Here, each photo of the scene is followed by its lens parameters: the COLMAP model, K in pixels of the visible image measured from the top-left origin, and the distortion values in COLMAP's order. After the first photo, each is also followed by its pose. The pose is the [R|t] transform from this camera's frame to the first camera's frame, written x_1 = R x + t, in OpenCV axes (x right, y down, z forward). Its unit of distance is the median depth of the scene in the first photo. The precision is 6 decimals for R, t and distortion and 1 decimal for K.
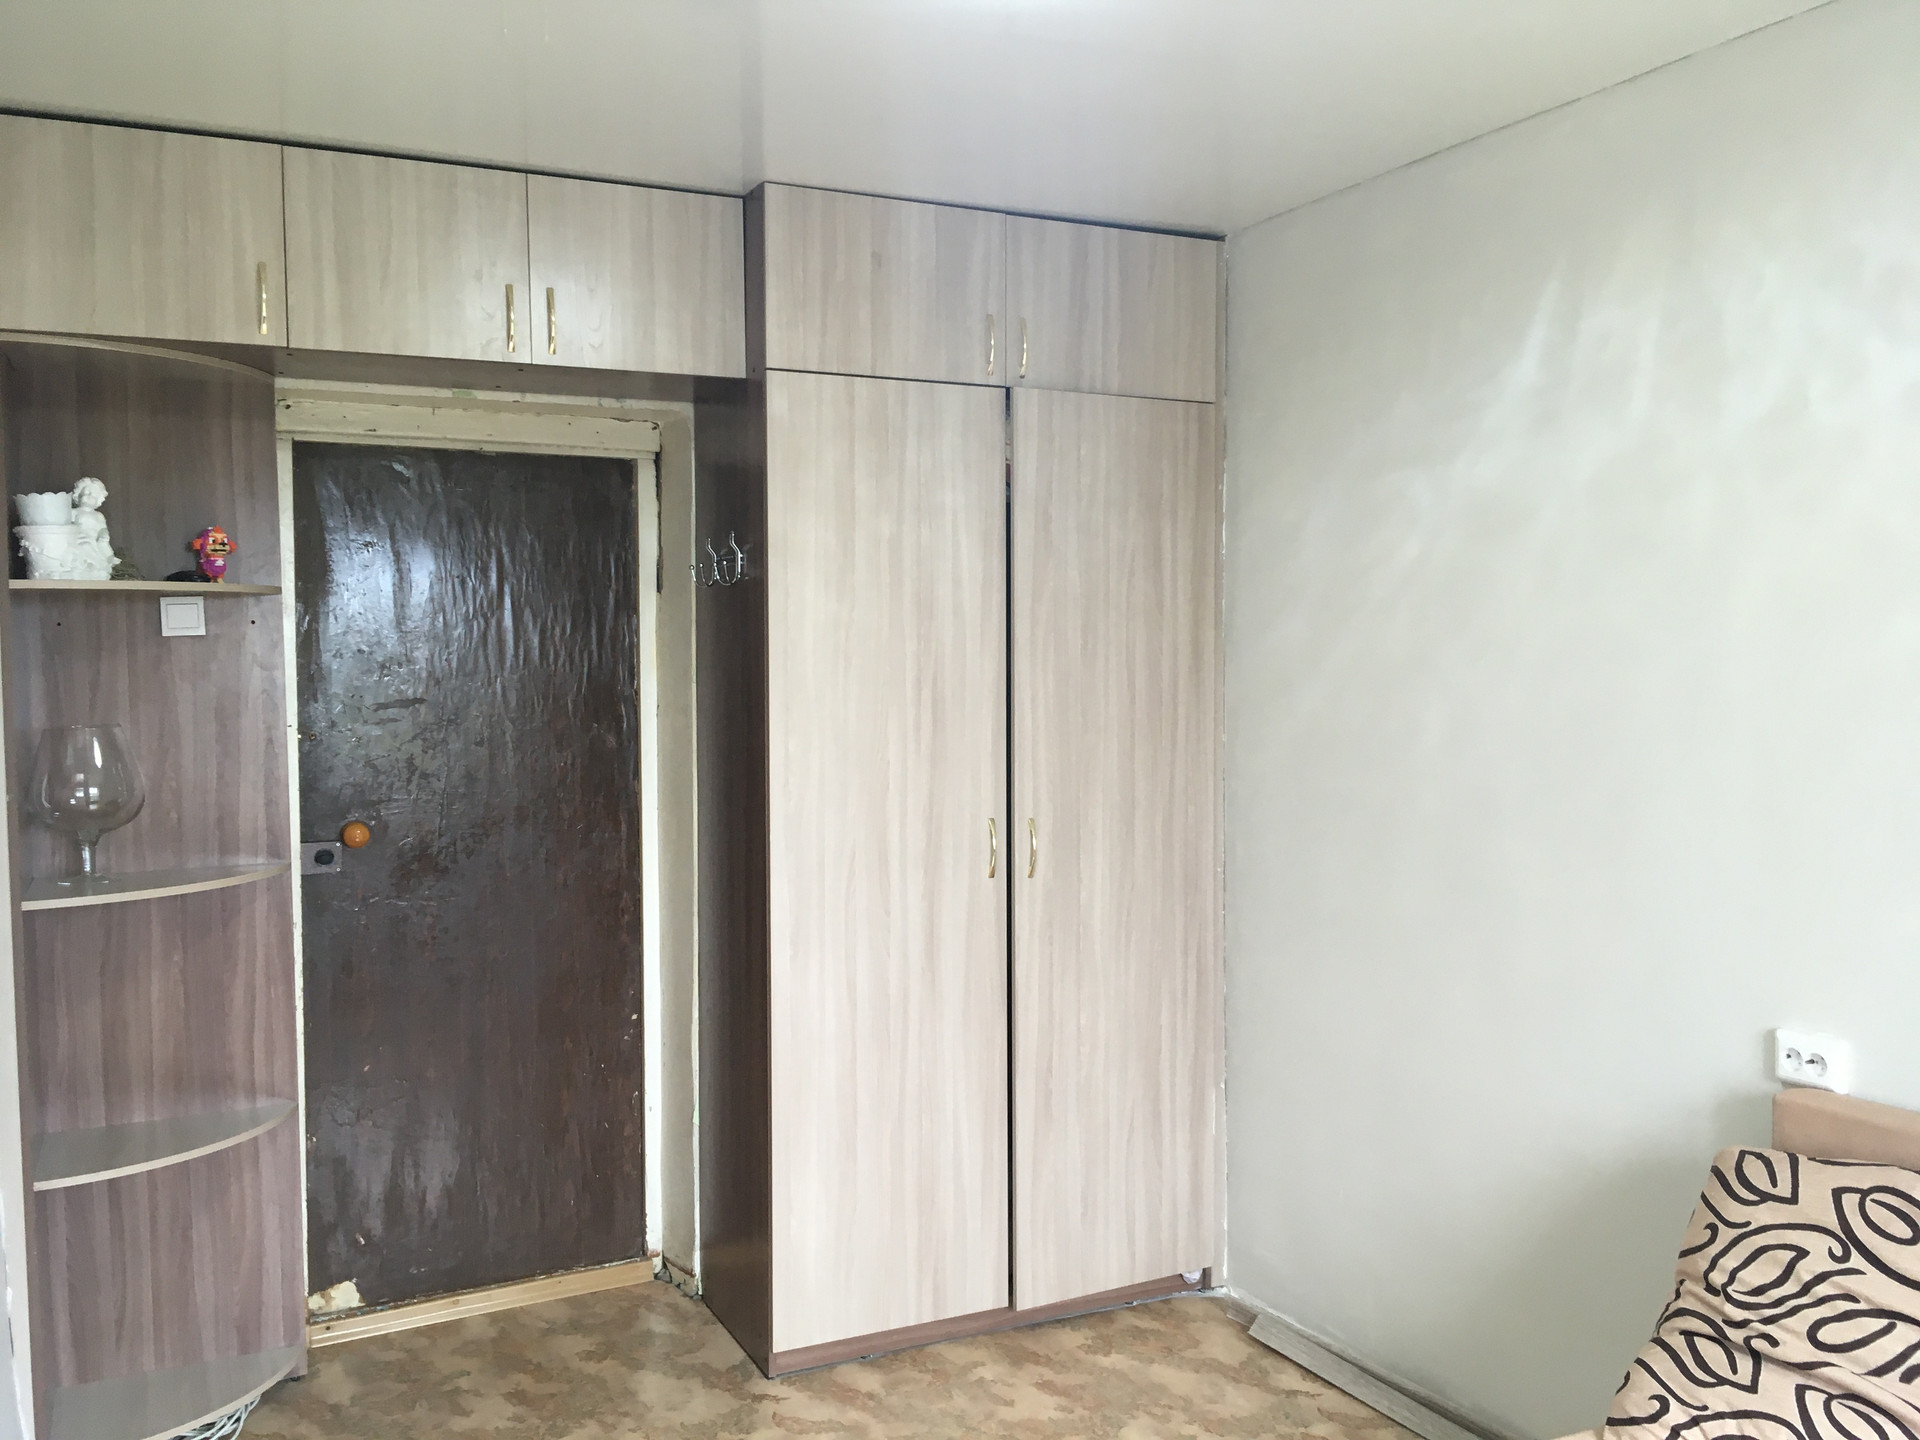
lens RADIAL K [[1655.9, 0, 960.0], [0, 1655.9, 720.0], [0, 0, 1]] dist [0.079160, -0.118476]
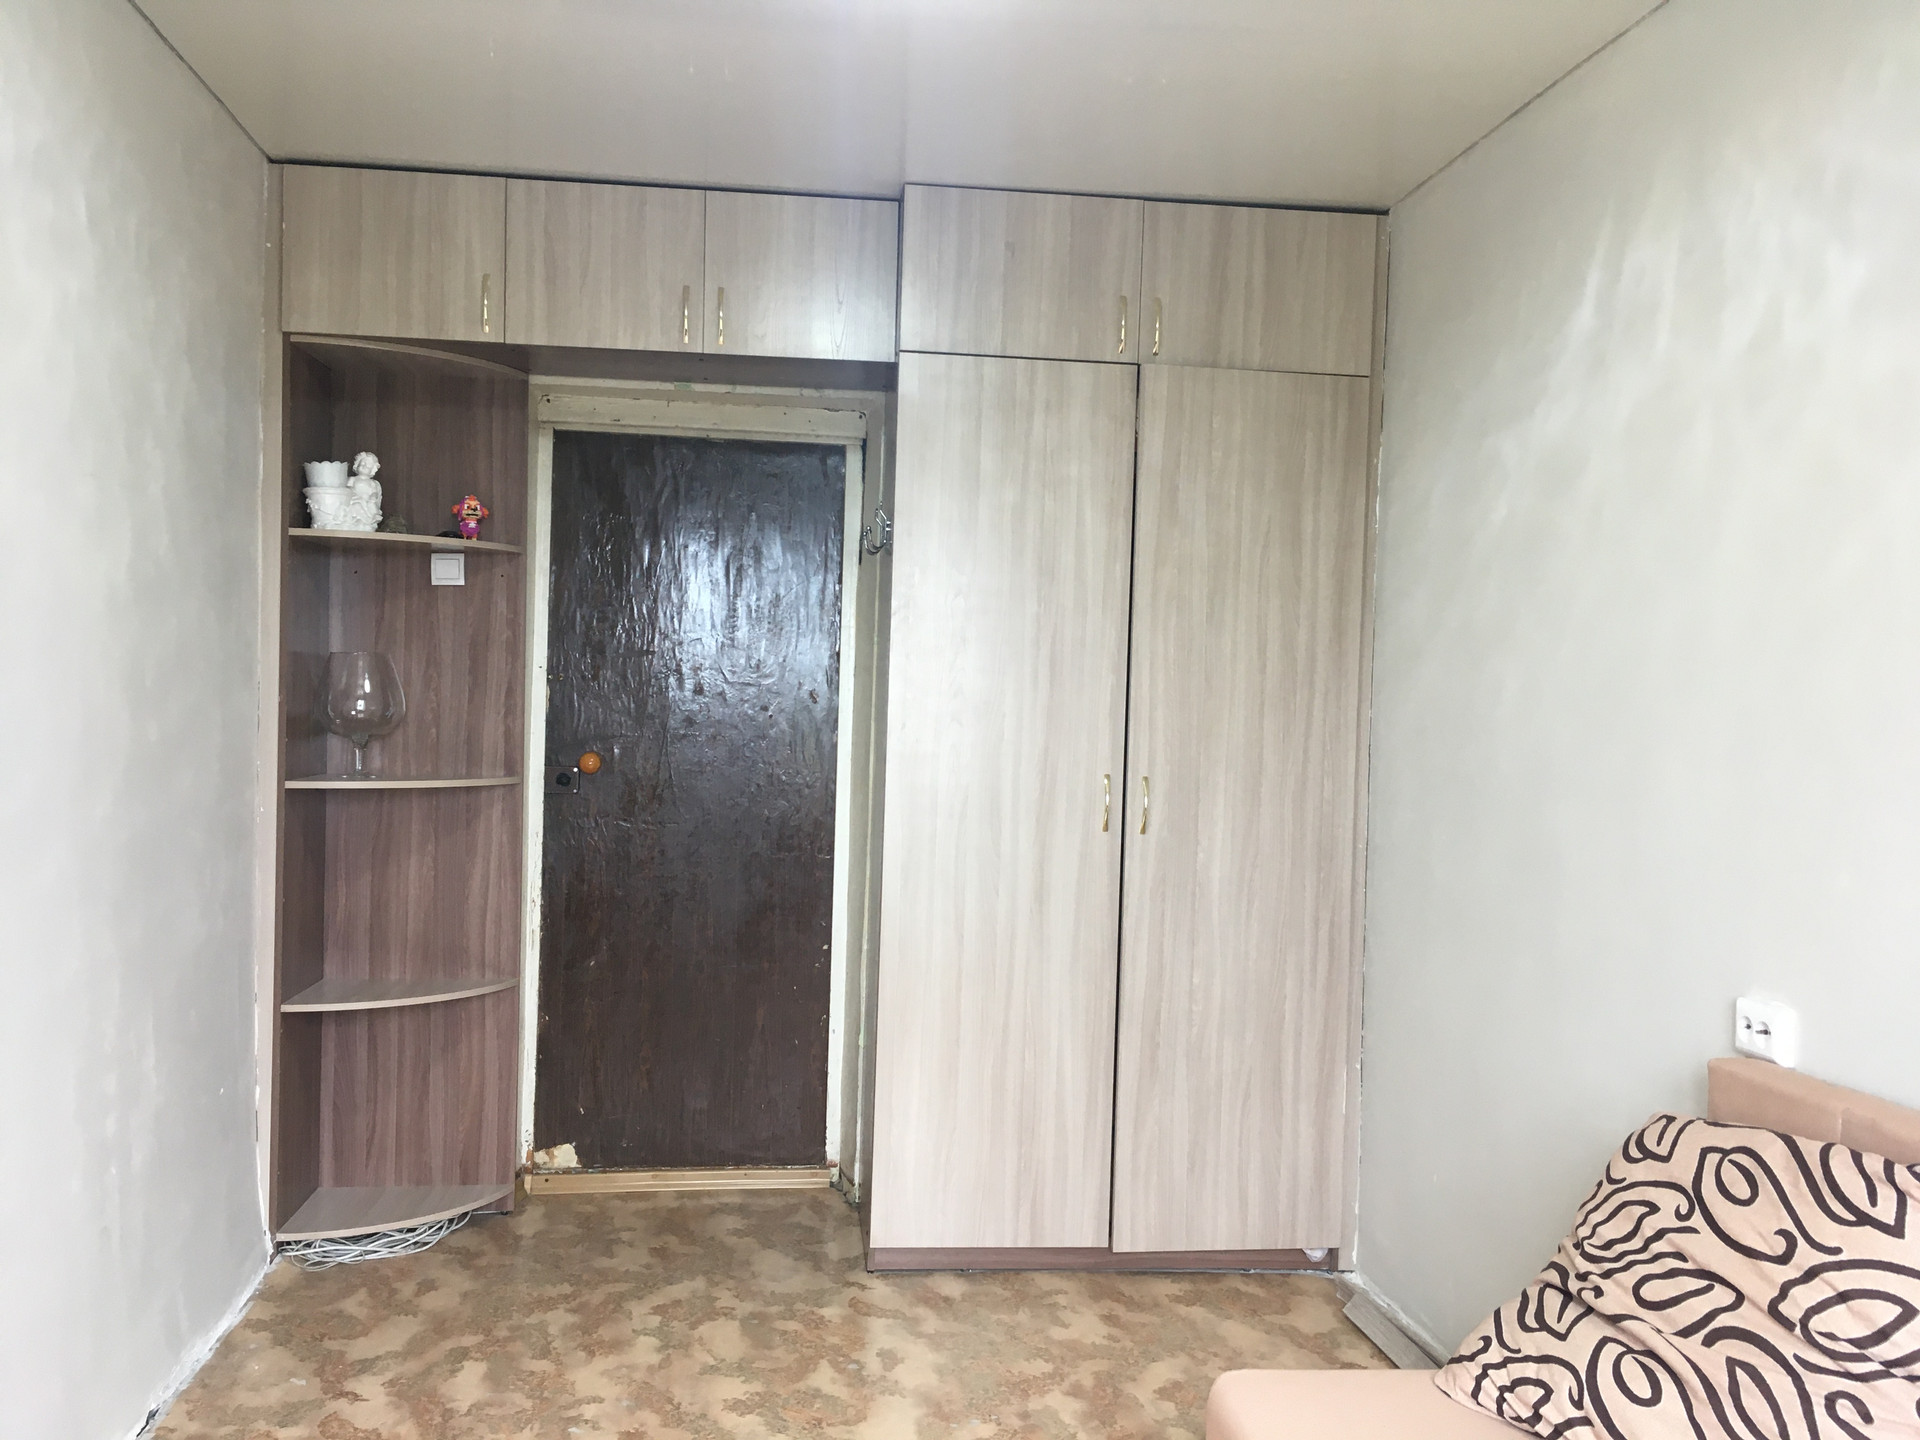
lens RADIAL K [[1655.9, 0, 960.0], [0, 1655.9, 720.0], [0, 0, 1]] dist [0.079160, -0.118476]
pose [[0.940295, 0.039099, -0.338108, 0.295464], [-0.050092, 0.998460, -0.023845, 0.056768], [0.336655, 0.039358, 0.940805, -0.018519]]
